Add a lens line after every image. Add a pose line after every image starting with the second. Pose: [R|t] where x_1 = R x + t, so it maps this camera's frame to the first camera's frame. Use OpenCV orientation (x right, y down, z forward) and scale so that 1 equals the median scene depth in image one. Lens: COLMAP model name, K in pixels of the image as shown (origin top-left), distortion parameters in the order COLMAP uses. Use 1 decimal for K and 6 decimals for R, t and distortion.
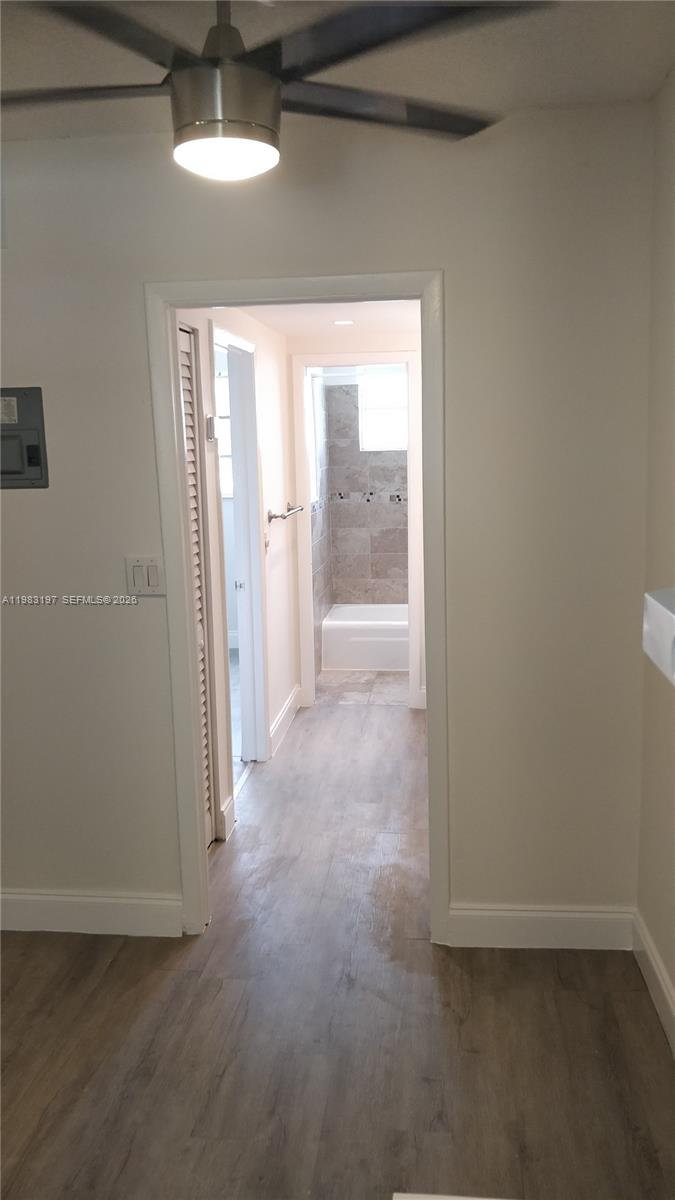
lens RADIAL K [[996.6, 0, 340.4], [0, 996.6, 606.8], [0, 0, 1]] dist [0.128968, 0.001697]
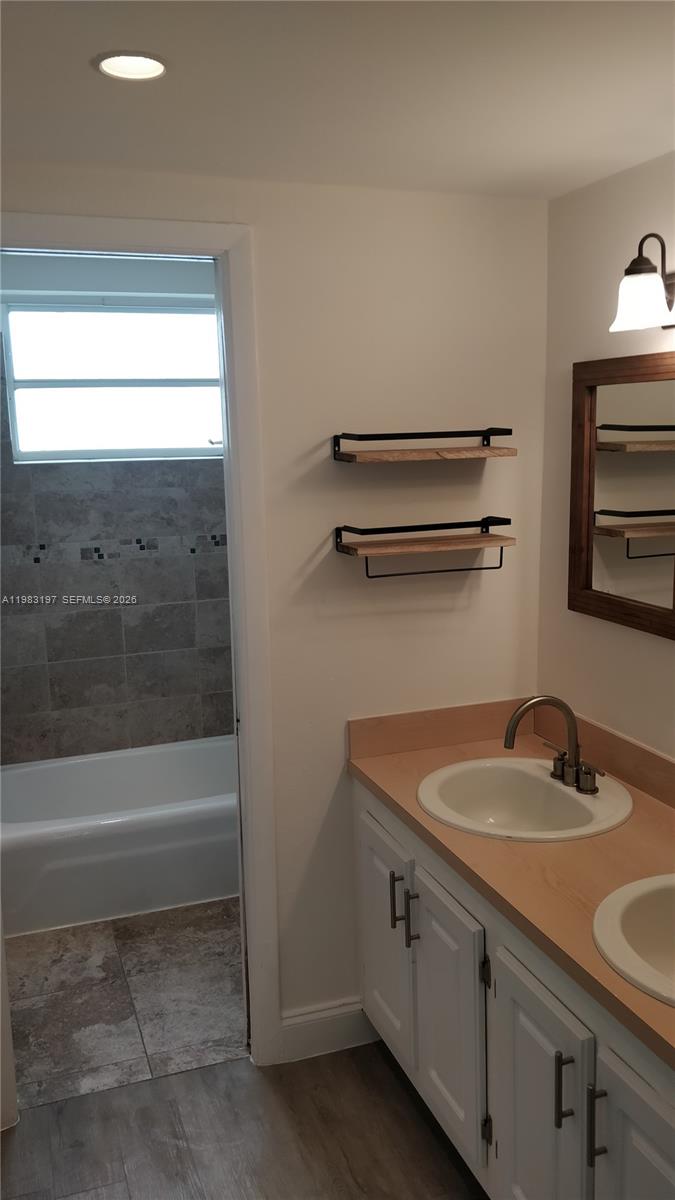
lens RADIAL K [[983.1, 0, 337.5], [0, 983.1, 600.0], [0, 0, 1]] dist [0.109357, -0.096242]
pose [[0.893827, -0.070633, 0.442814, -0.061151], [0.074270, 0.997196, 0.009147, -0.079473], [-0.442218, 0.024712, 0.896567, 0.476994]]
